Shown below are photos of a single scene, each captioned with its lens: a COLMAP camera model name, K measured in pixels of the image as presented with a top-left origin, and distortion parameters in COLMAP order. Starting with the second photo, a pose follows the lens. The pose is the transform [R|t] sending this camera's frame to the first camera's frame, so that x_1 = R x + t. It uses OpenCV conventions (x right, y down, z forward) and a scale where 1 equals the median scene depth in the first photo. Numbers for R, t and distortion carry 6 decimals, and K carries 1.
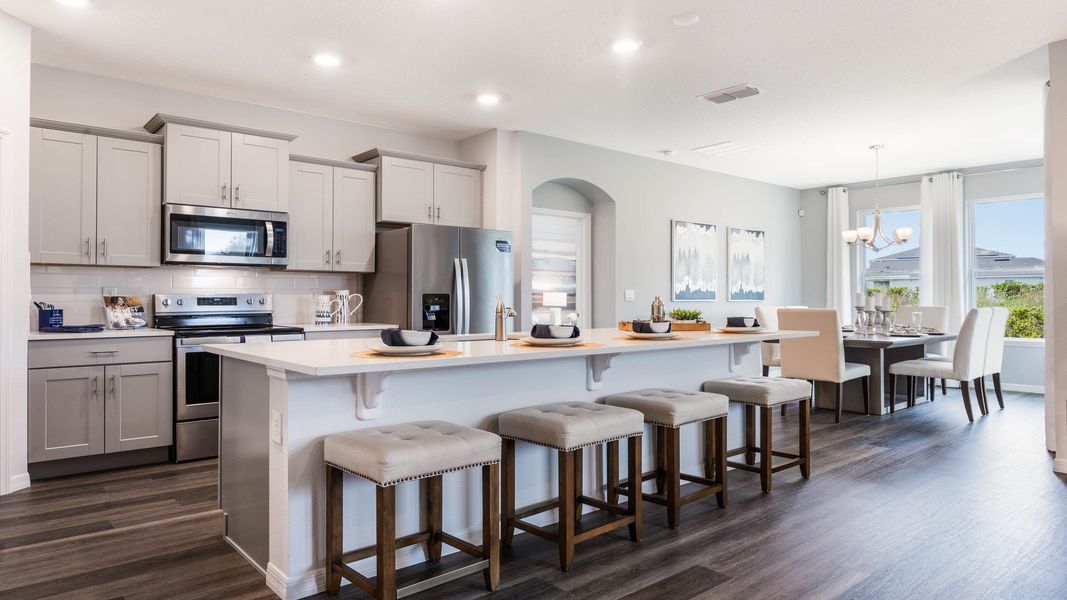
lens RADIAL K [[664.6, 0, 528.3], [0, 664.6, 294.4], [0, 0, 1]] dist [-0.000180, 0.000193]
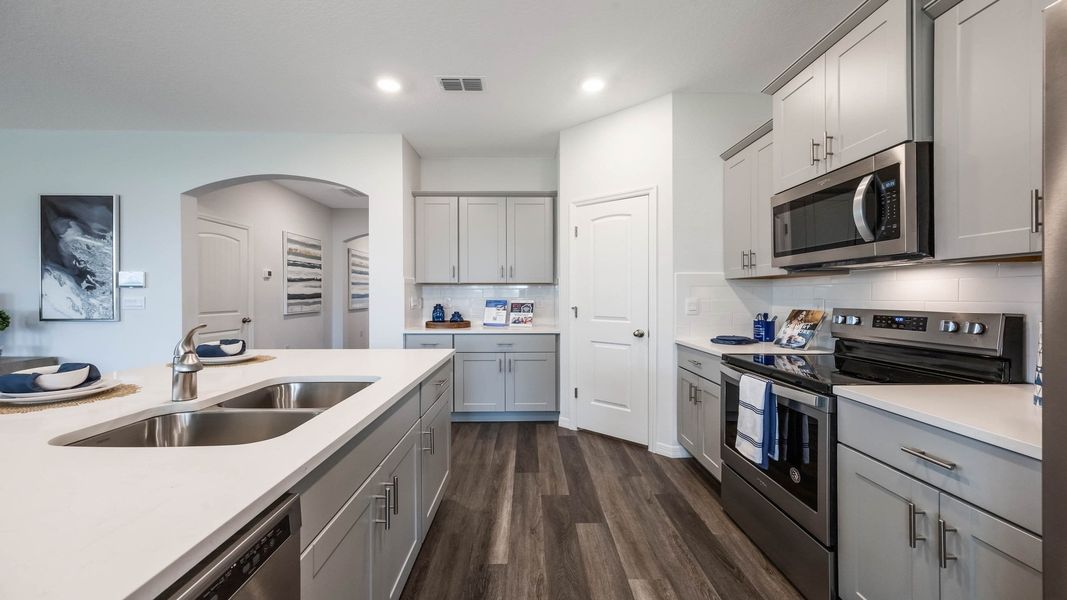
lens RADIAL K [[435.7, 0, 537.3], [0, 435.7, 296.9], [0, 0, 1]] dist [-0.000161, 0.000026]
pose [[-0.629518, 0.005495, -0.776967, 0.044848], [0.008041, 0.999968, 0.000557, -0.015986], [0.776944, -0.005897, -0.629542, 1.018003]]
